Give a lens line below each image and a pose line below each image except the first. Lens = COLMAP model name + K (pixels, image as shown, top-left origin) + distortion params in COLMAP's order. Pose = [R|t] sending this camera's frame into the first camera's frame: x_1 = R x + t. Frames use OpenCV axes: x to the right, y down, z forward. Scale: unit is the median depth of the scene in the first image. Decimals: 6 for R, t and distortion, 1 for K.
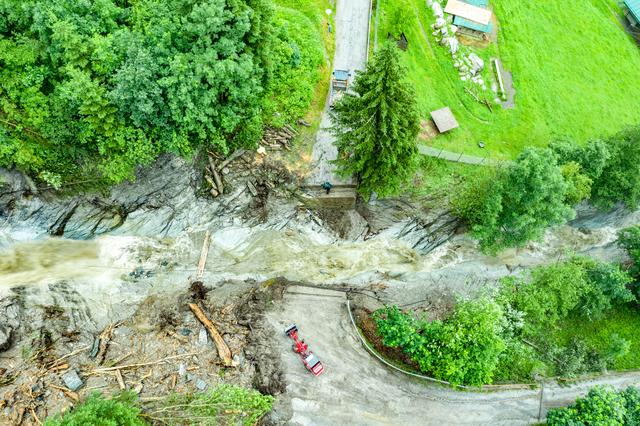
lens RADIAL K [[437.3, 0, 320.0], [0, 437.3, 213.0], [0, 0, 1]] dist [-0.009405, -0.000518]
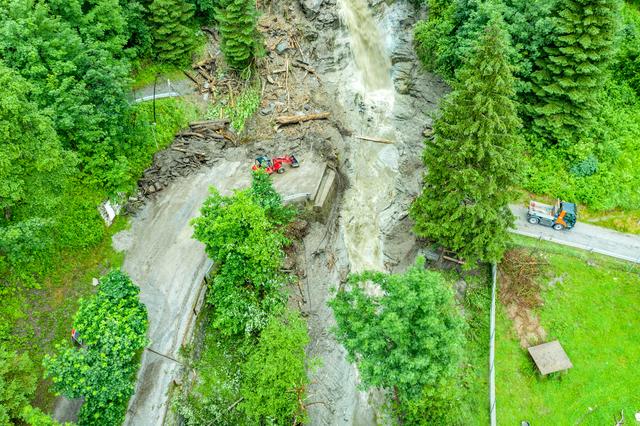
lens RADIAL K [[437.3, 0, 320.0], [0, 437.3, 213.0], [0, 0, 1]] dist [-0.009405, -0.000518]
pose [[-0.131579, 0.751329, -0.646677, 0.717666], [-0.928566, 0.134977, 0.345755, -0.161427], [0.347063, 0.645976, 0.679898, 0.306739]]
